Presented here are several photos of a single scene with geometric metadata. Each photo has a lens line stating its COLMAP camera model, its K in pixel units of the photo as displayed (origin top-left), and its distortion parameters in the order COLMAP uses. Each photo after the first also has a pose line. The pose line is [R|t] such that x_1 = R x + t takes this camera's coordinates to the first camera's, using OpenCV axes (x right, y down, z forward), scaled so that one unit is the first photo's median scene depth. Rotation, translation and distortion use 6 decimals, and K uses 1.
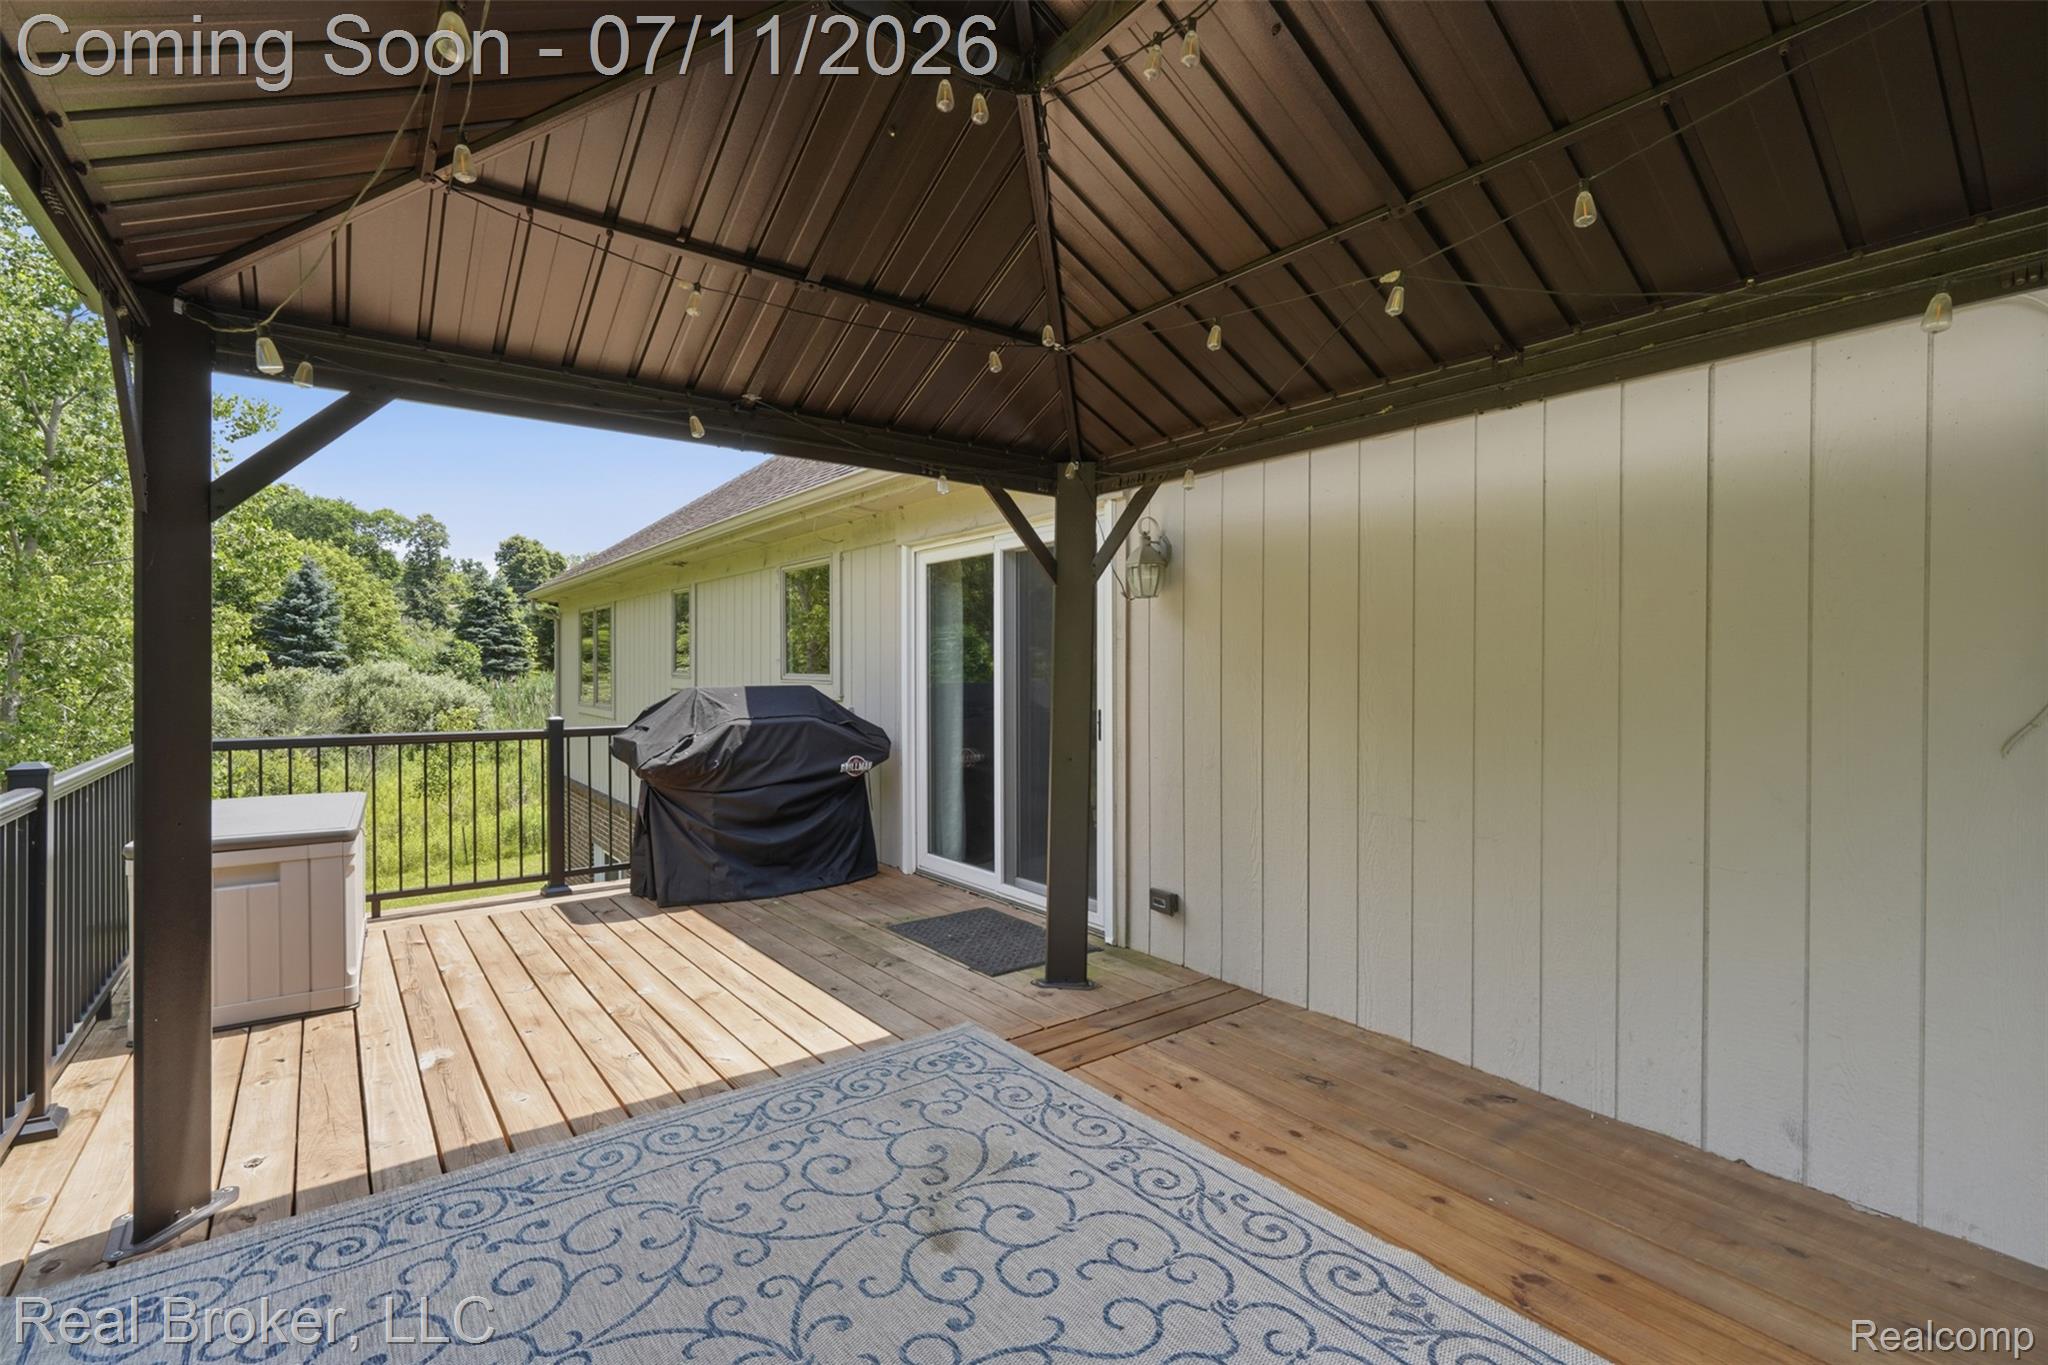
lens RADIAL K [[923.0, 0, 1024.0], [0, 923.0, 682.5], [0, 0, 1]] dist [0.000165, -0.000009]
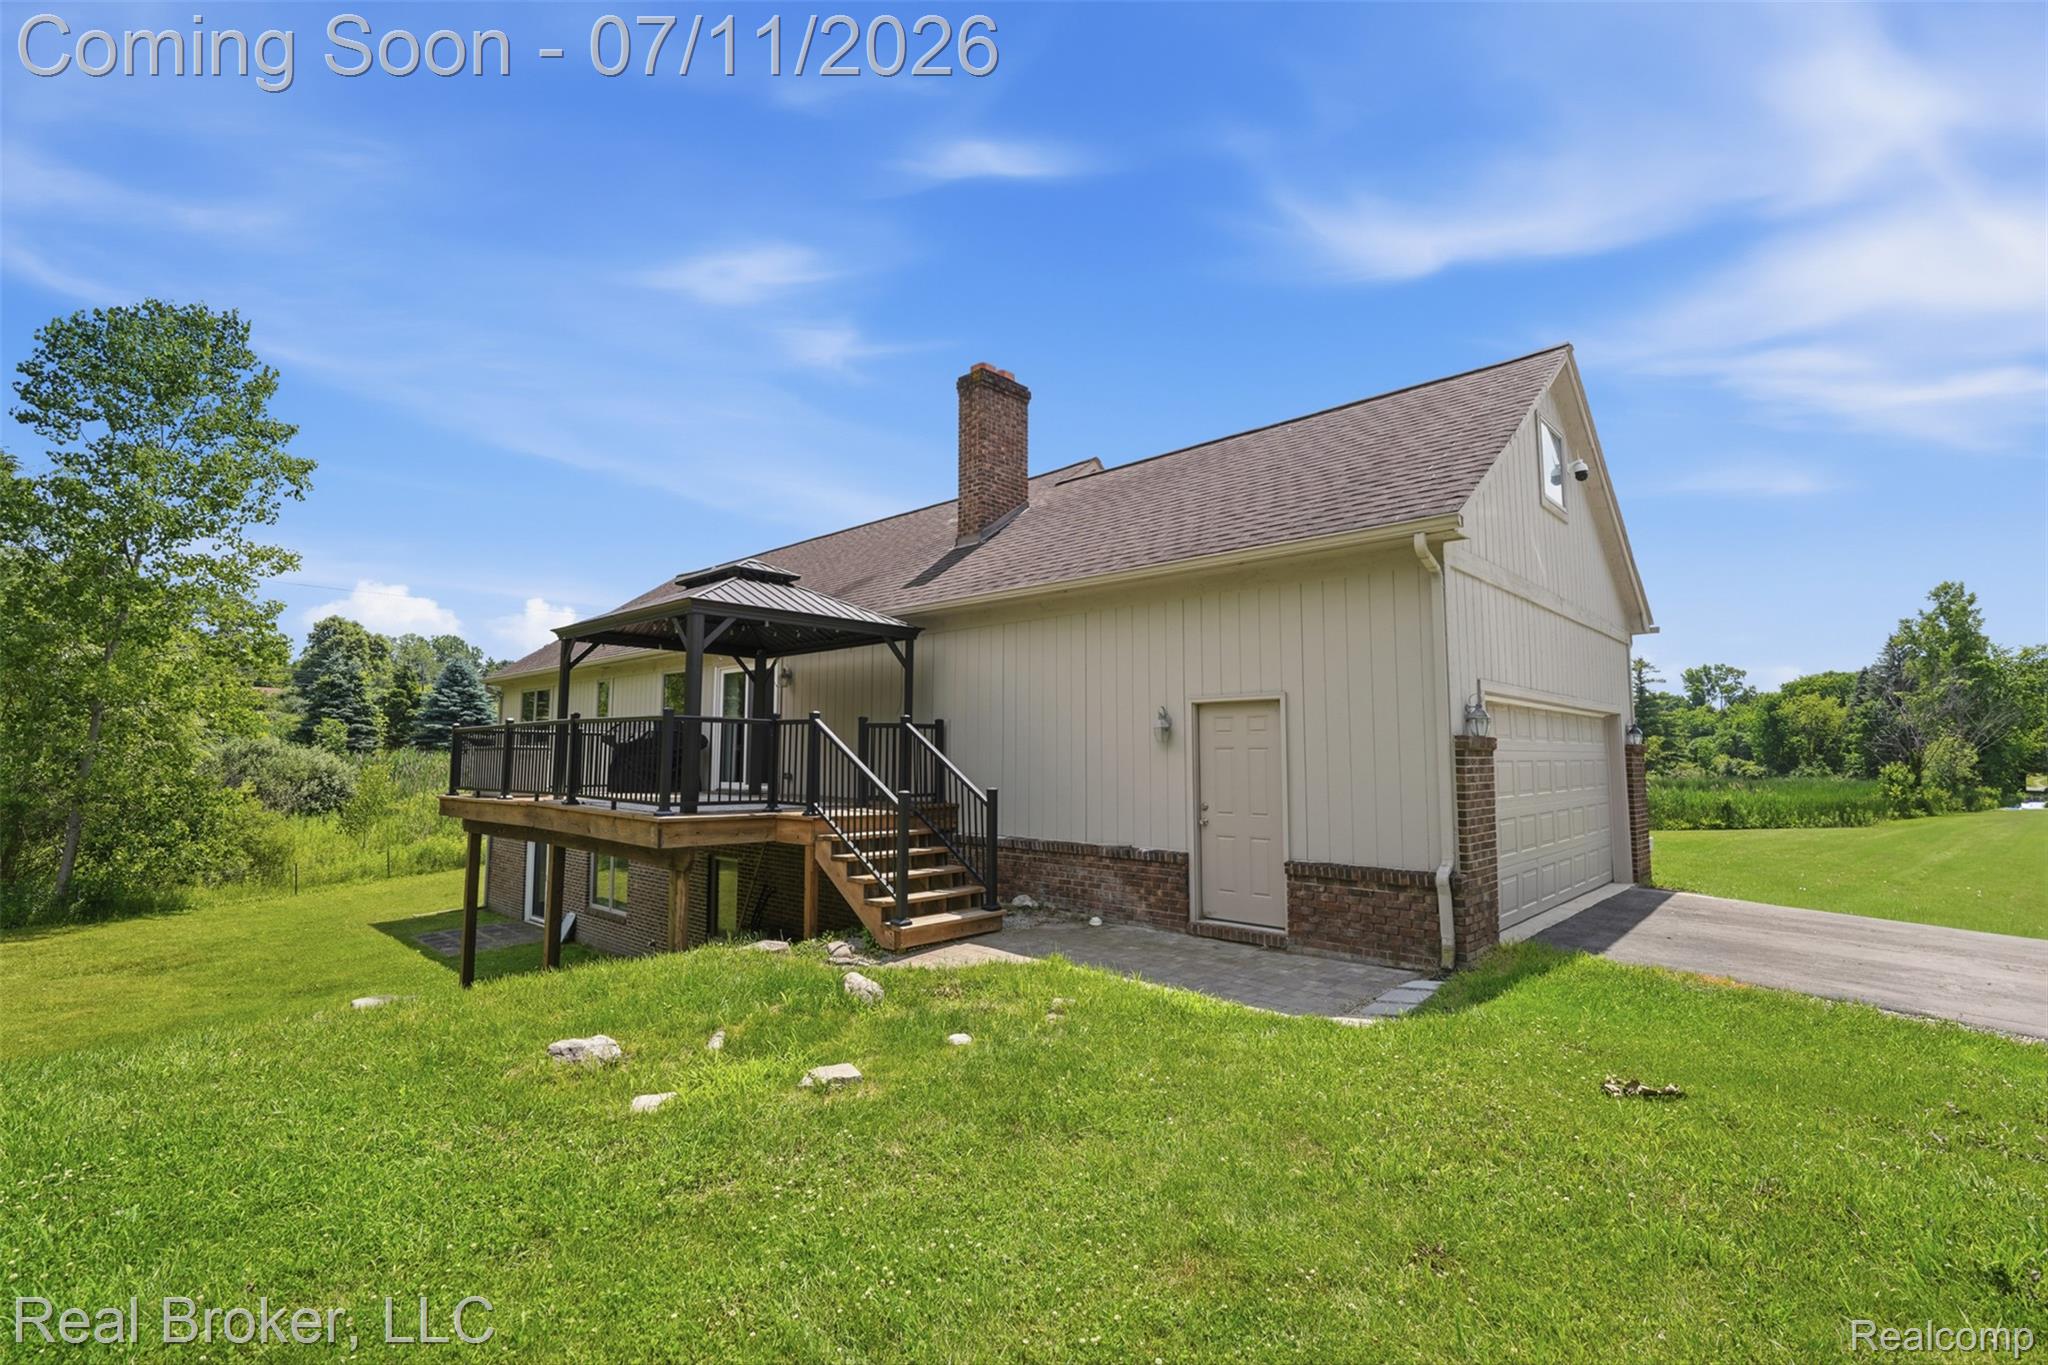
lens RADIAL K [[923.0, 0, 1024.0], [0, 923.0, 682.5], [0, 0, 1]] dist [0.000165, -0.000009]
pose [[0.986968, 0.014315, 0.160280, 0.043087], [0.001487, 0.995181, -0.098040, 0.021803], [-0.160911, 0.097001, 0.982191, -0.236346]]
